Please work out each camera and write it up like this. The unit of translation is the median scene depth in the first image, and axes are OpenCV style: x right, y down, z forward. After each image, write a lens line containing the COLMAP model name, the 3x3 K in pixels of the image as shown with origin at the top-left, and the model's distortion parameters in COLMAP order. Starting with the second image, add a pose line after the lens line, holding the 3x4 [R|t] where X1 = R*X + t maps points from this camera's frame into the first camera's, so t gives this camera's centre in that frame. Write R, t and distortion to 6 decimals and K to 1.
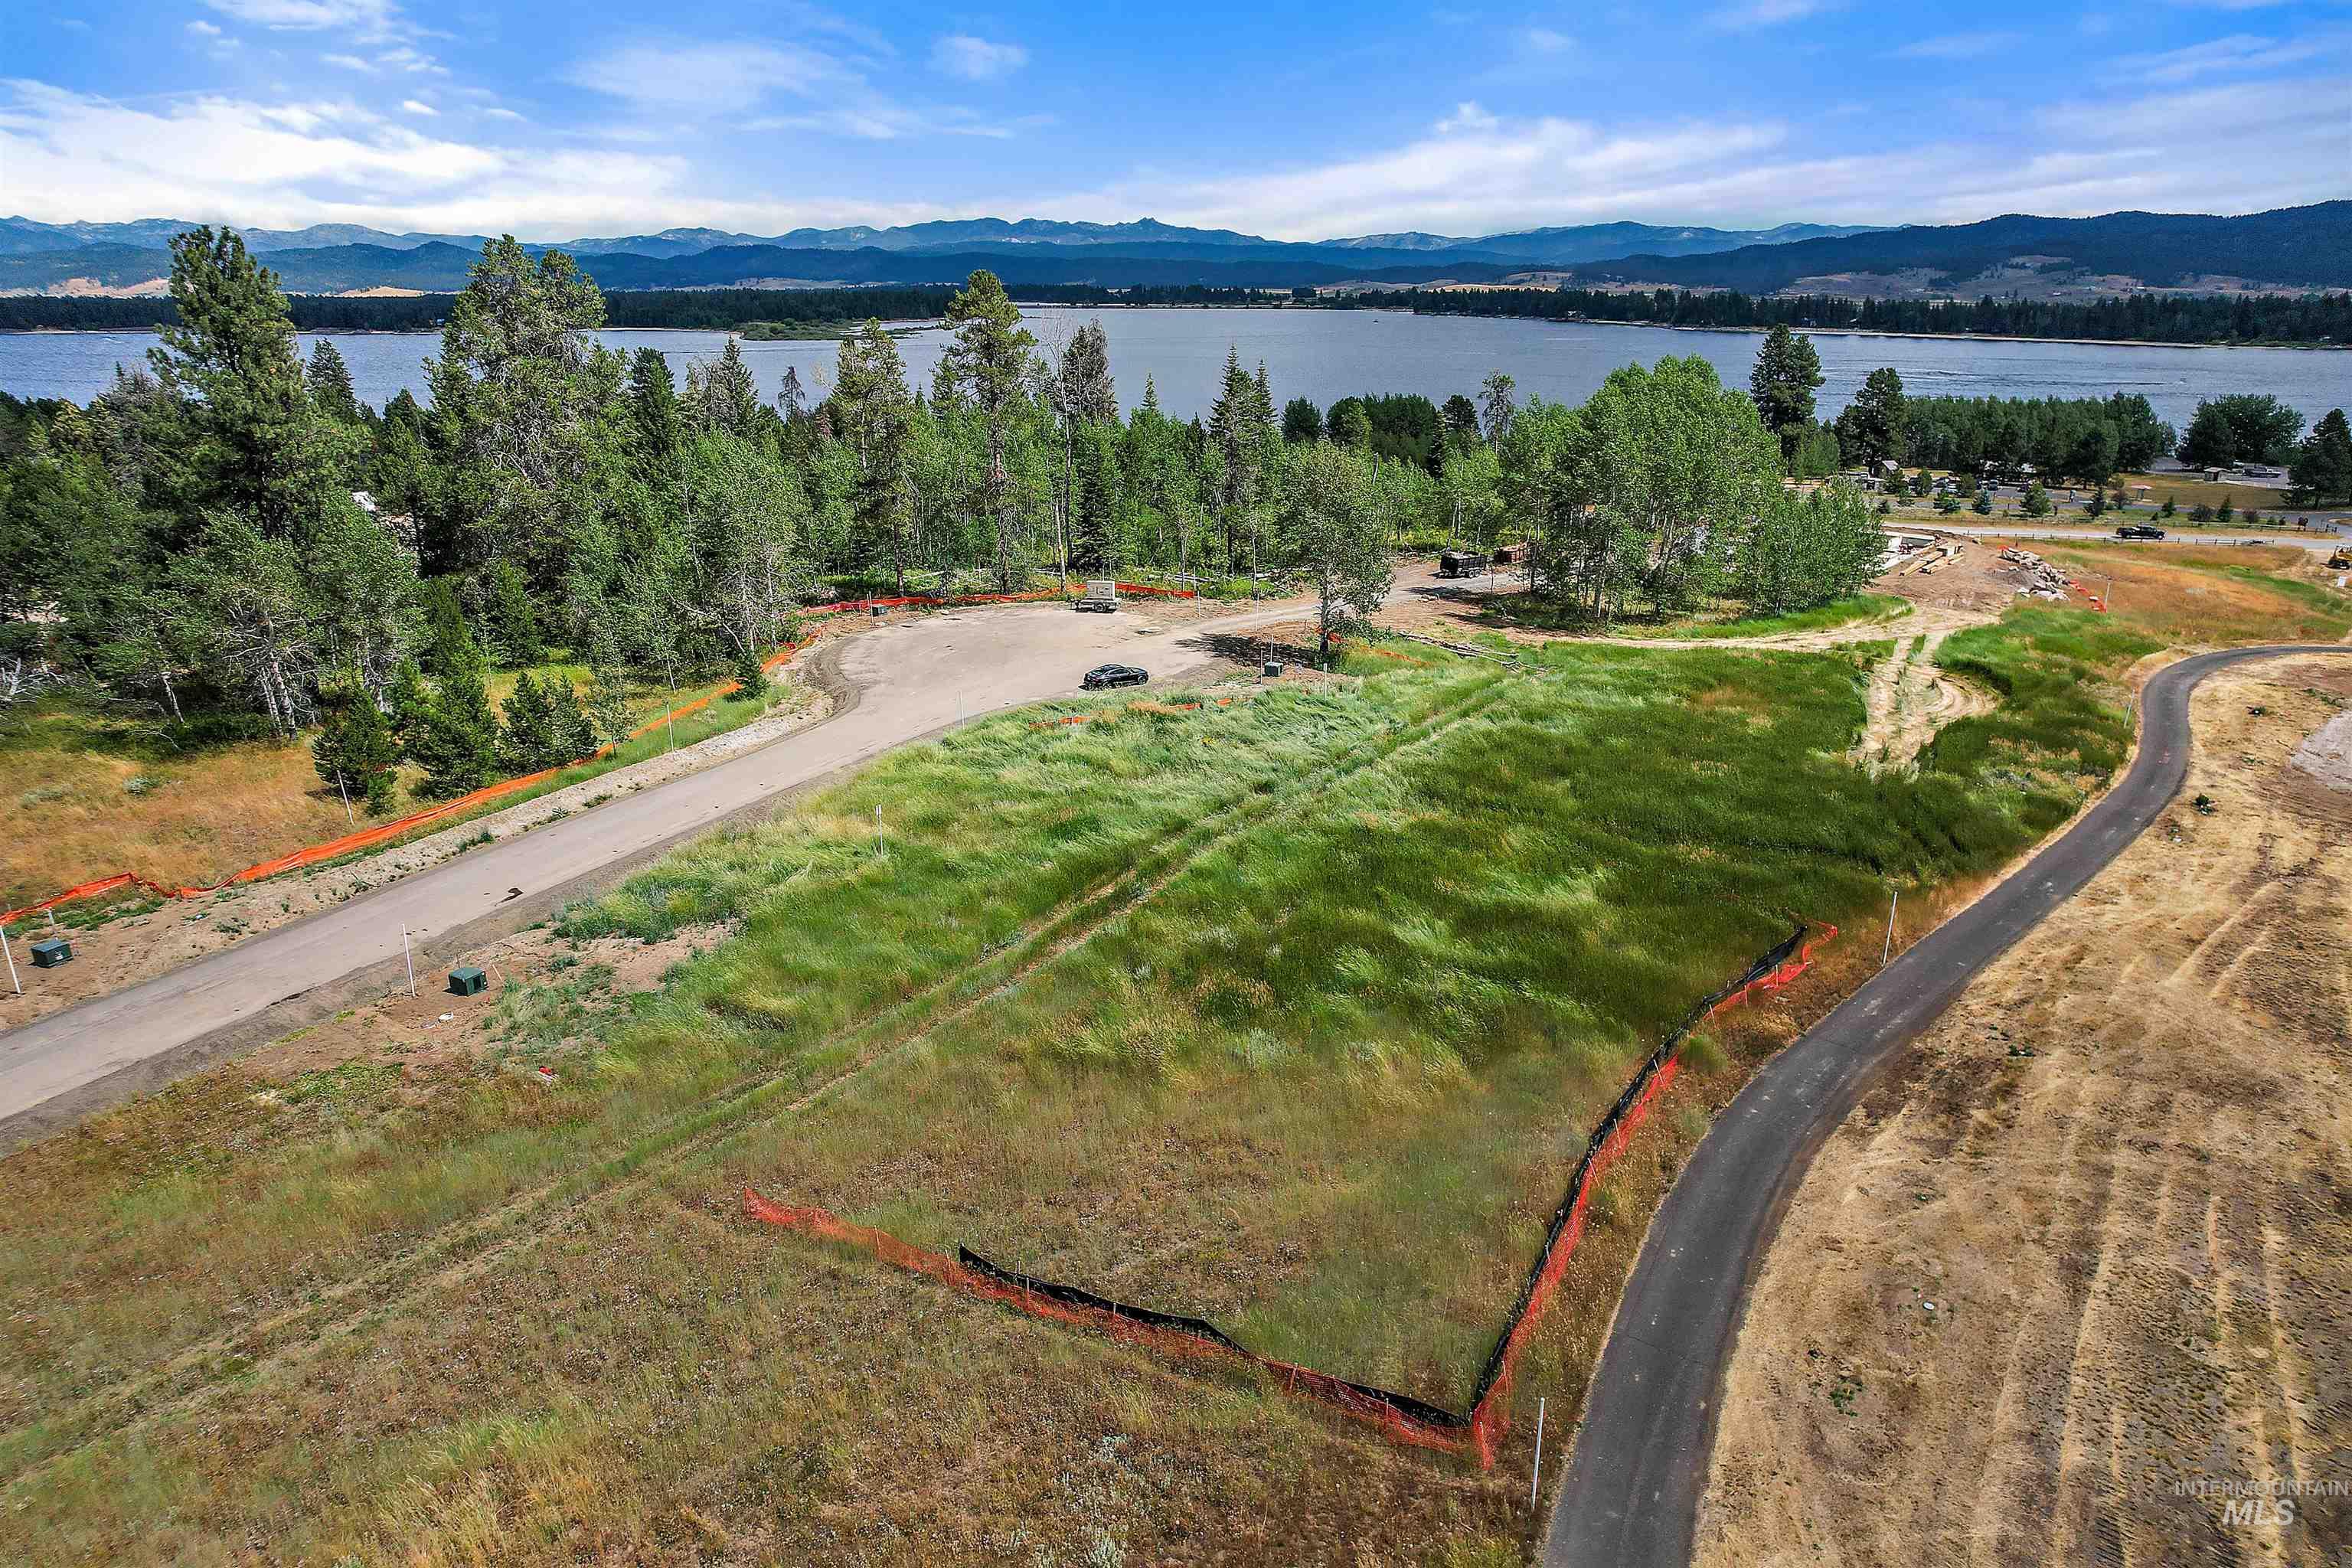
lens RADIAL K [[1508.5, 0, 1175.5], [0, 1508.5, 793.5], [0, 0, 1]] dist [-0.091547, 0.090289]
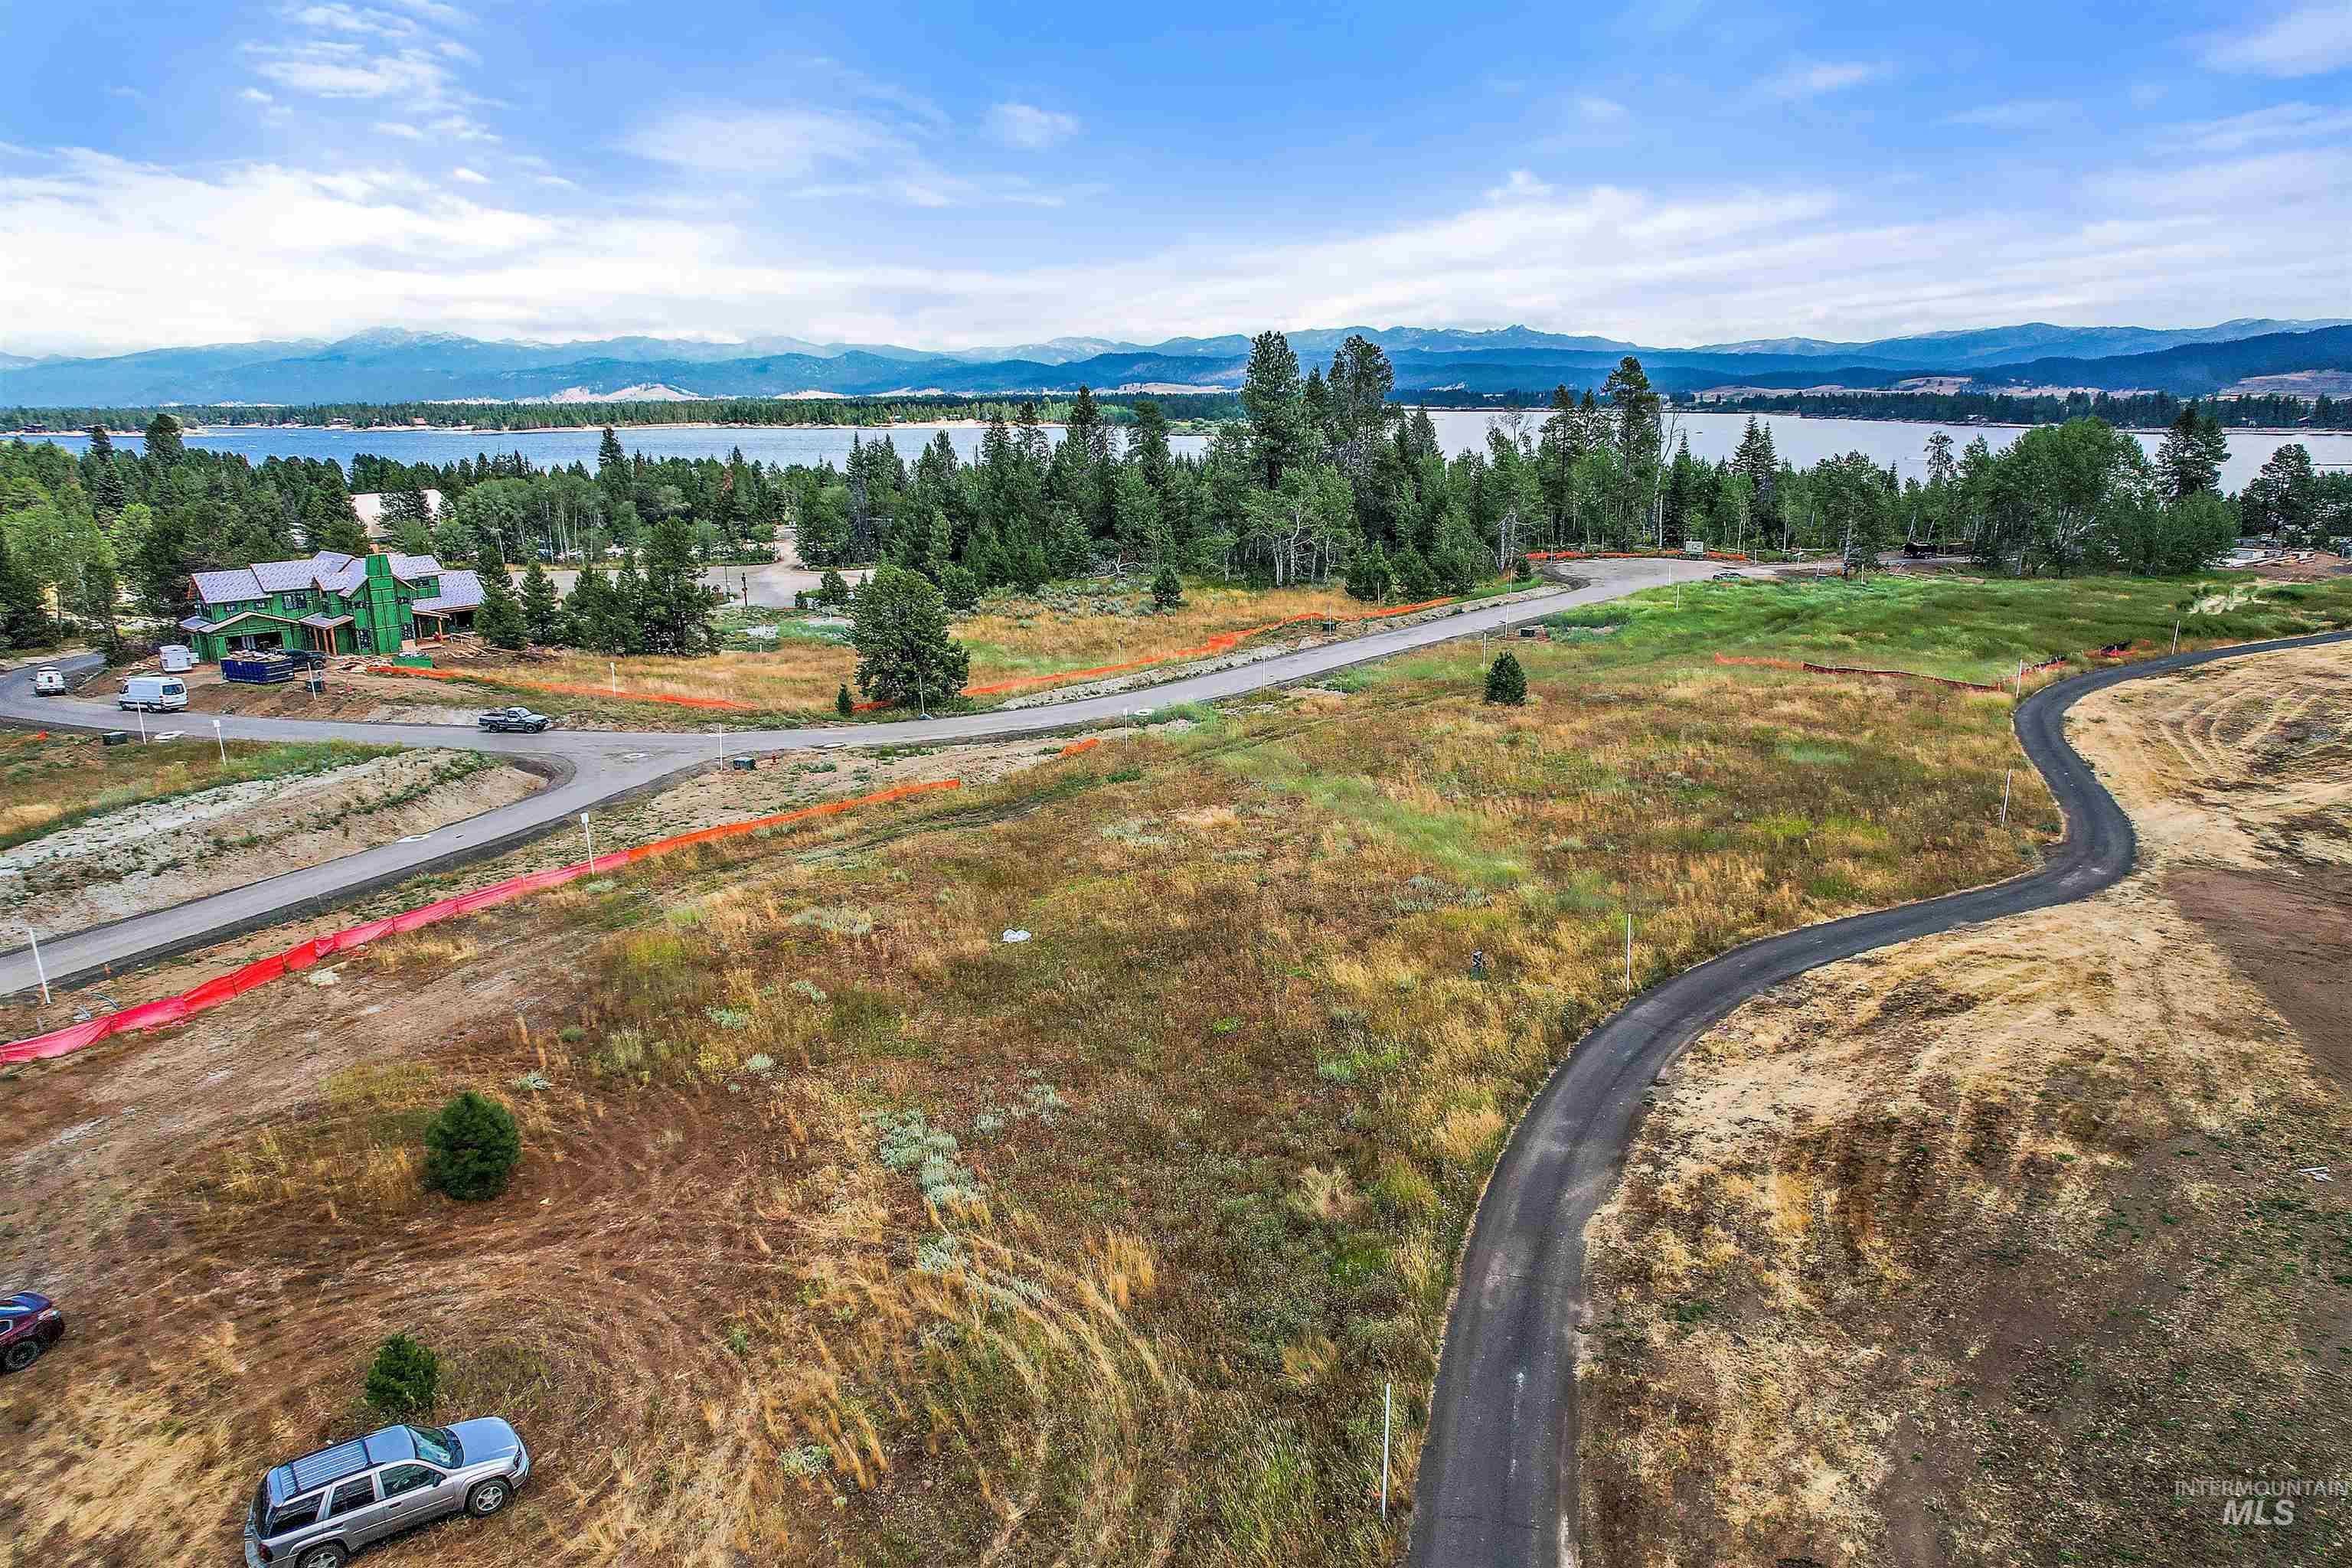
lens RADIAL K [[1500.8, 0, 1174.1], [0, 1500.8, 806.0], [0, 0, 1]] dist [-0.078860, 0.073409]
pose [[0.973009, 0.056278, -0.223801, -0.316753], [-0.068907, 0.996418, -0.049017, 0.376736], [0.220241, 0.063115, 0.973401, -0.983217]]
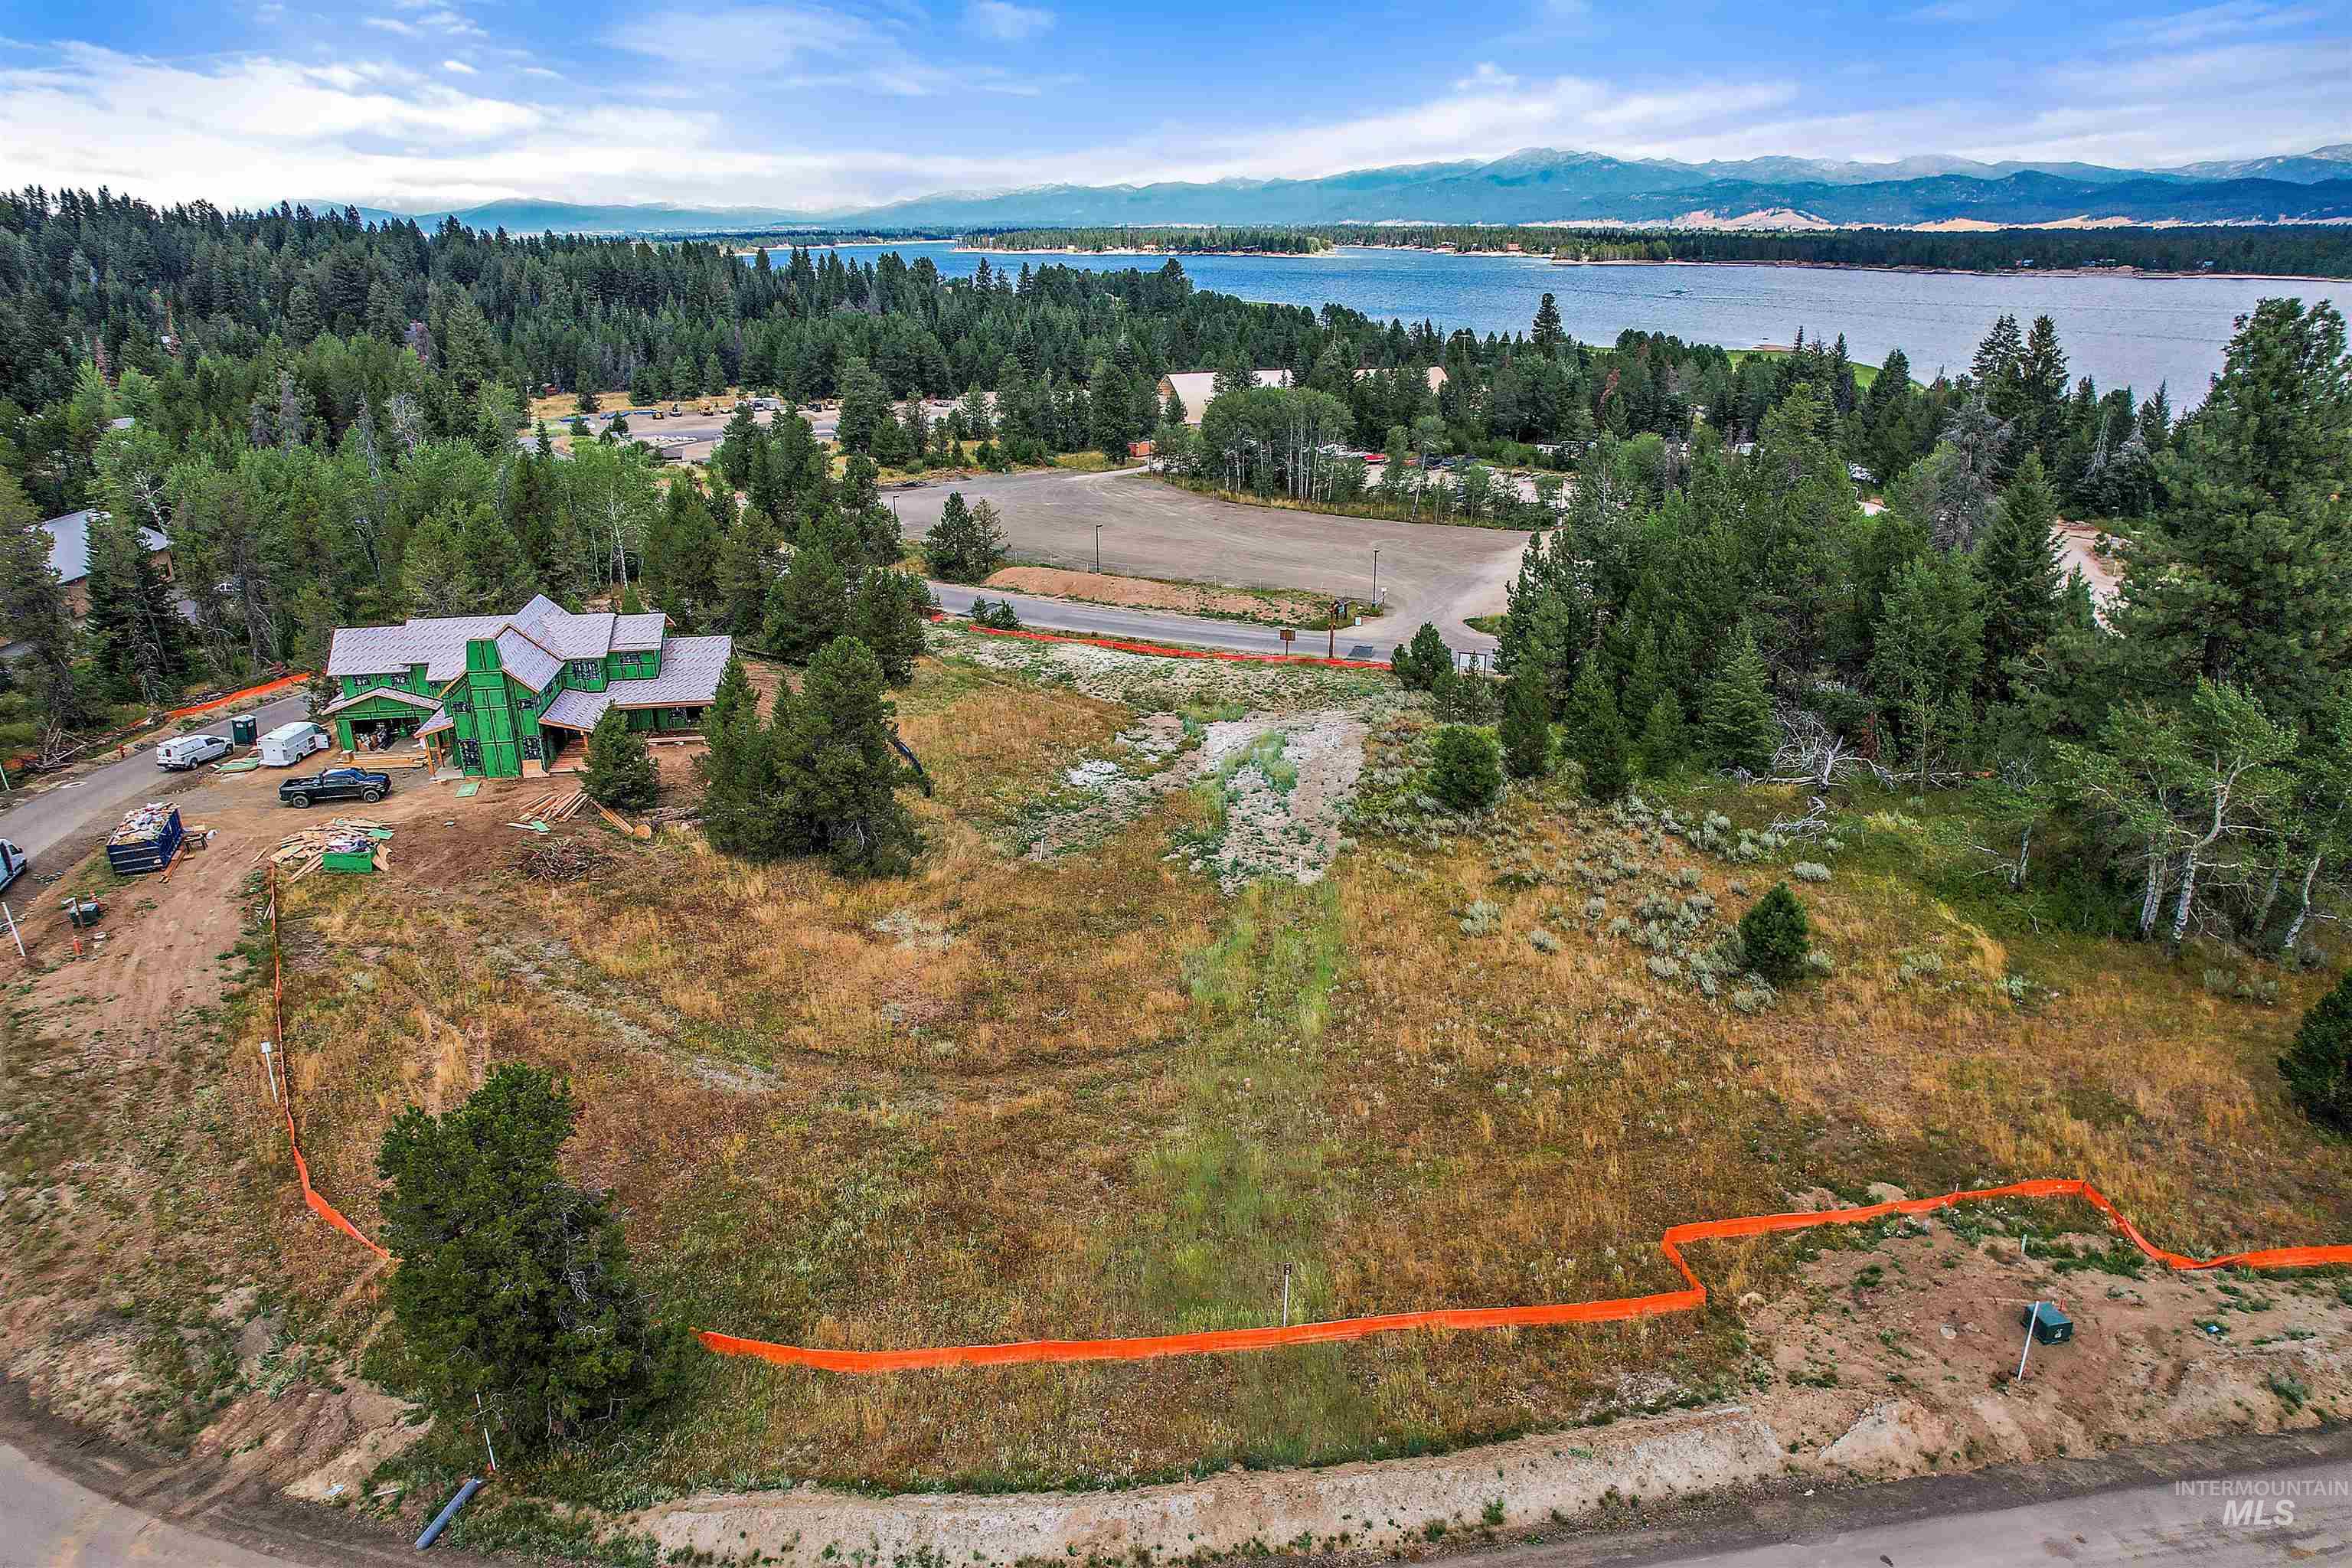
lens RADIAL K [[1500.8, 0, 1174.1], [0, 1500.8, 806.0], [0, 0, 1]] dist [-0.078860, 0.073409]
pose [[0.598985, 0.289992, -0.746406, -0.378089], [-0.252504, 0.952968, 0.167613, -0.118260], [0.759907, 0.088073, 0.644037, 0.082267]]
